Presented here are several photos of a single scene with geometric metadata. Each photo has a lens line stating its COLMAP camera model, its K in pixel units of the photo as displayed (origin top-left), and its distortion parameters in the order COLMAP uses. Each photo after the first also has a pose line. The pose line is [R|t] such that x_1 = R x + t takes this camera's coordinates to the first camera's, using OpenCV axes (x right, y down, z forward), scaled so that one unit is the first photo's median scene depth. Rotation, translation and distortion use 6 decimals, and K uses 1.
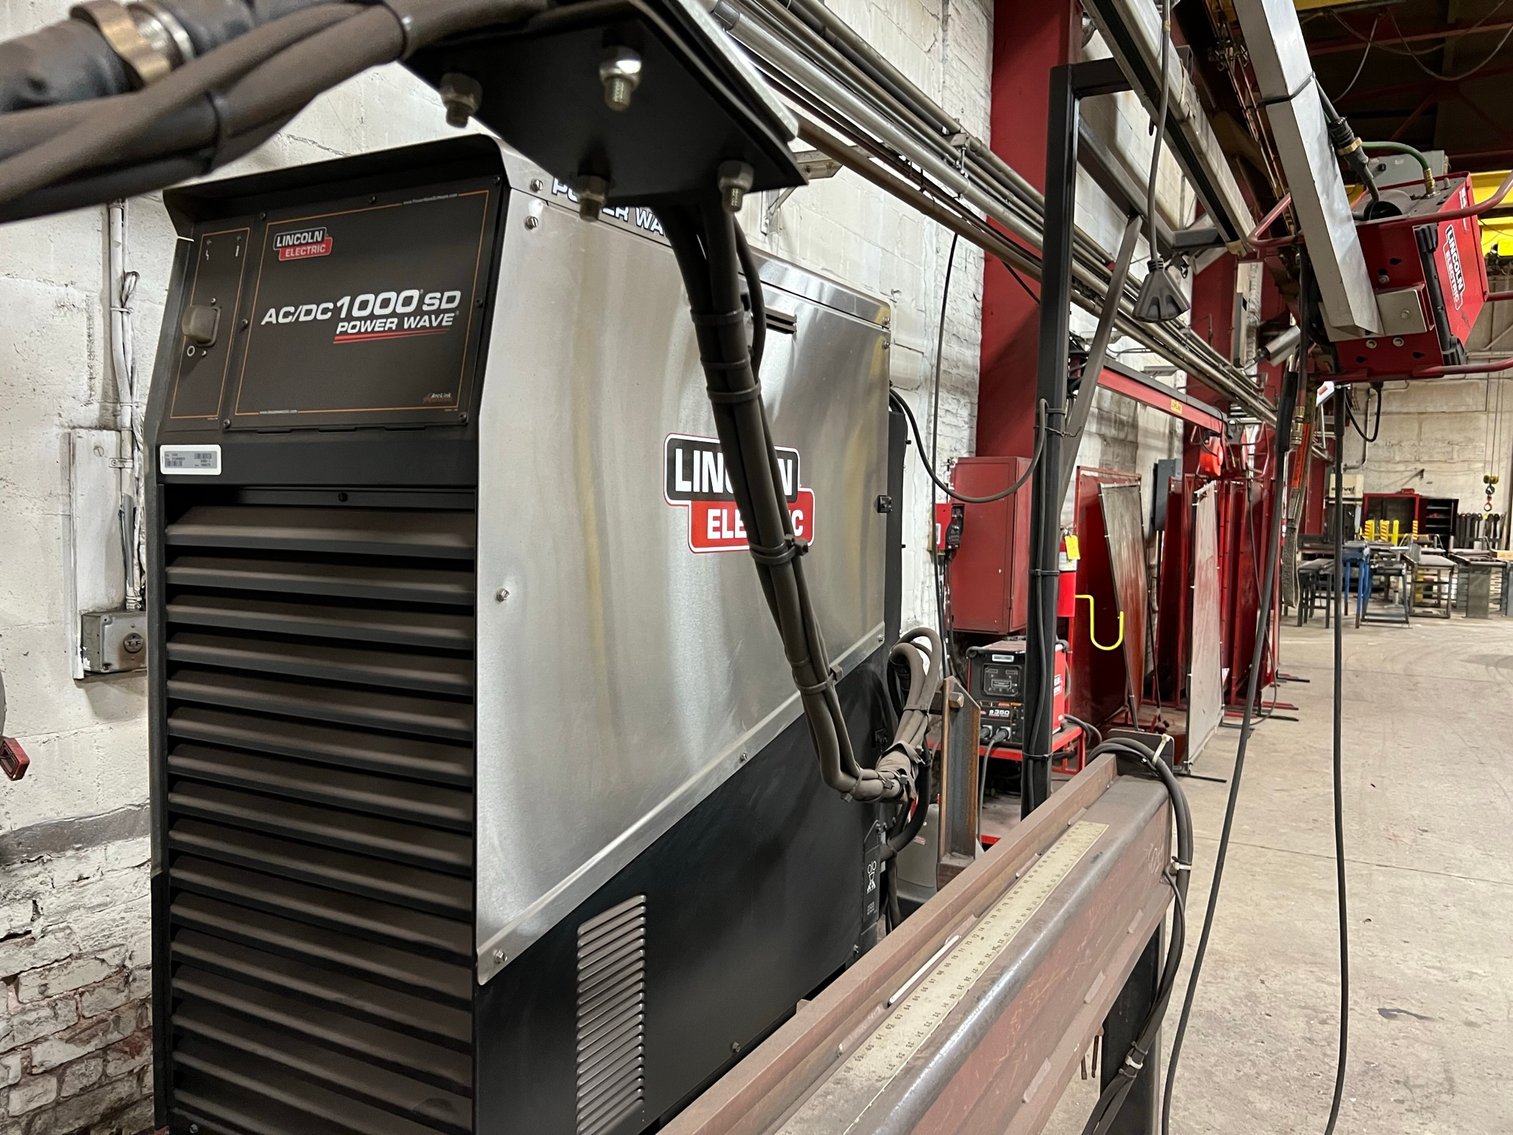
lens RADIAL K [[1143.1, 0, 757.9], [0, 1143.1, 566.3], [0, 0, 1]] dist [0.009581, -0.008741]
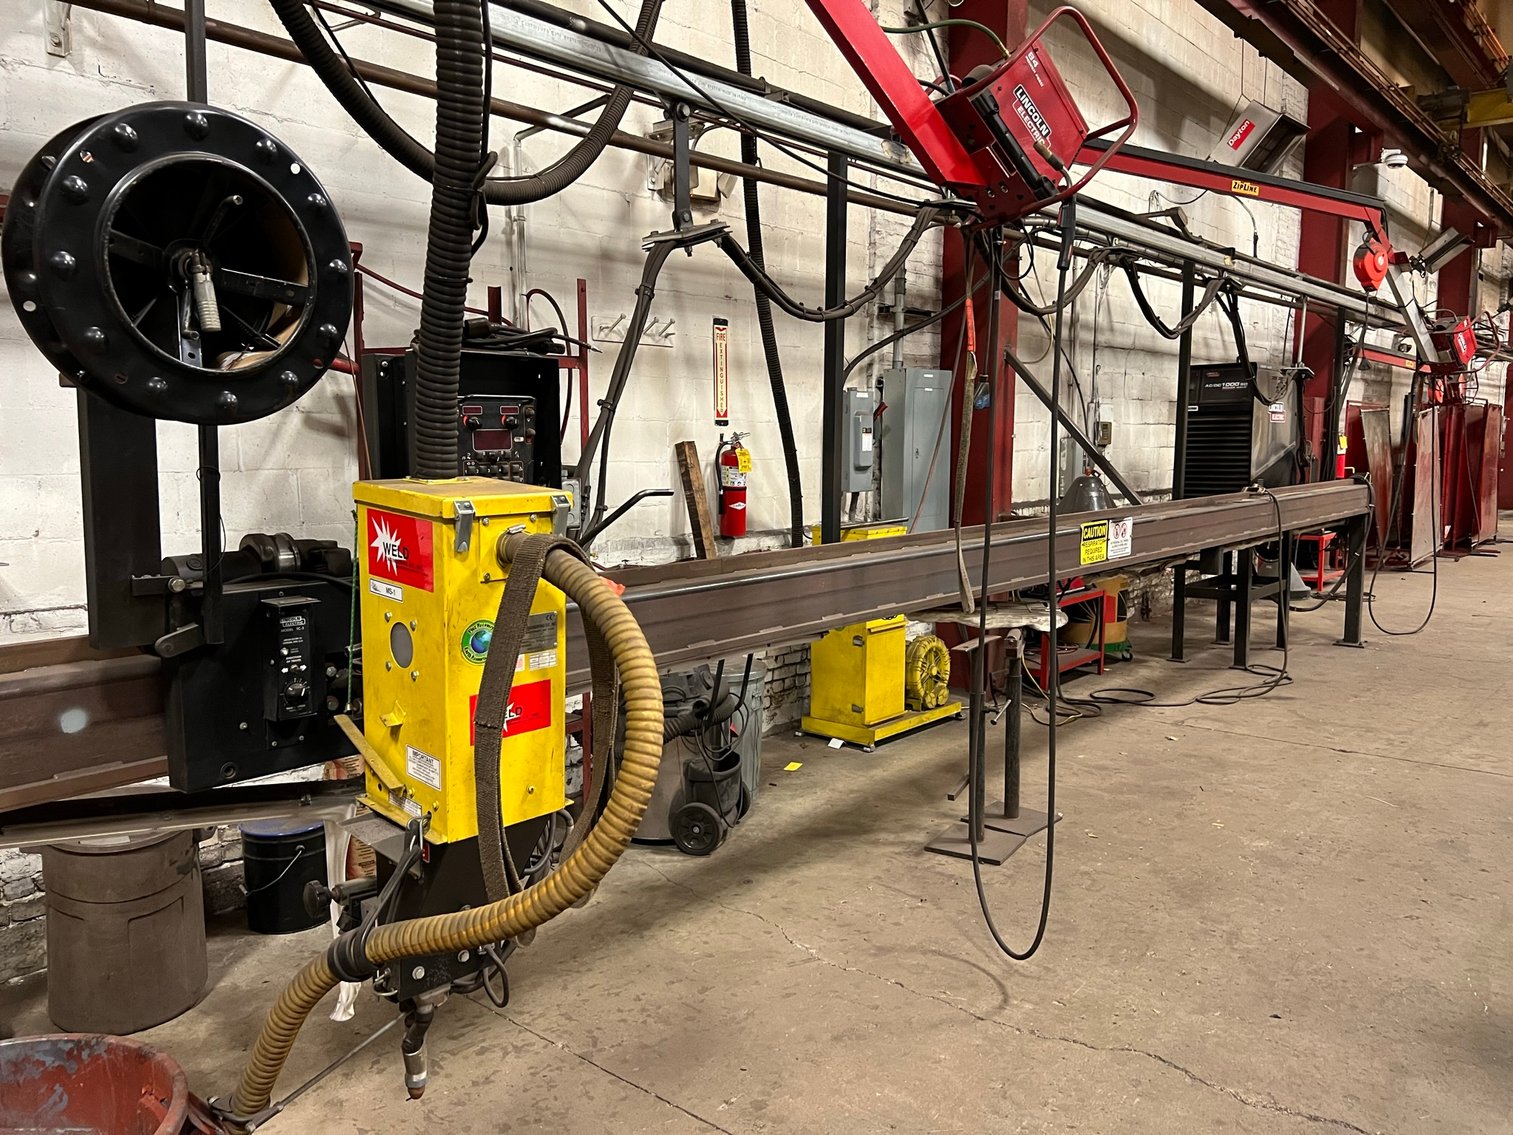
lens RADIAL K [[1143.1, 0, 755.3], [0, 1143.1, 569.0], [0, 0, 1]] dist [0.009581, -0.008741]
pose [[0.978720, -0.005928, -0.205115, -0.215263], [0.016135, 0.998711, 0.048126, 0.061692], [0.204566, -0.050412, 0.977554, -0.786829]]
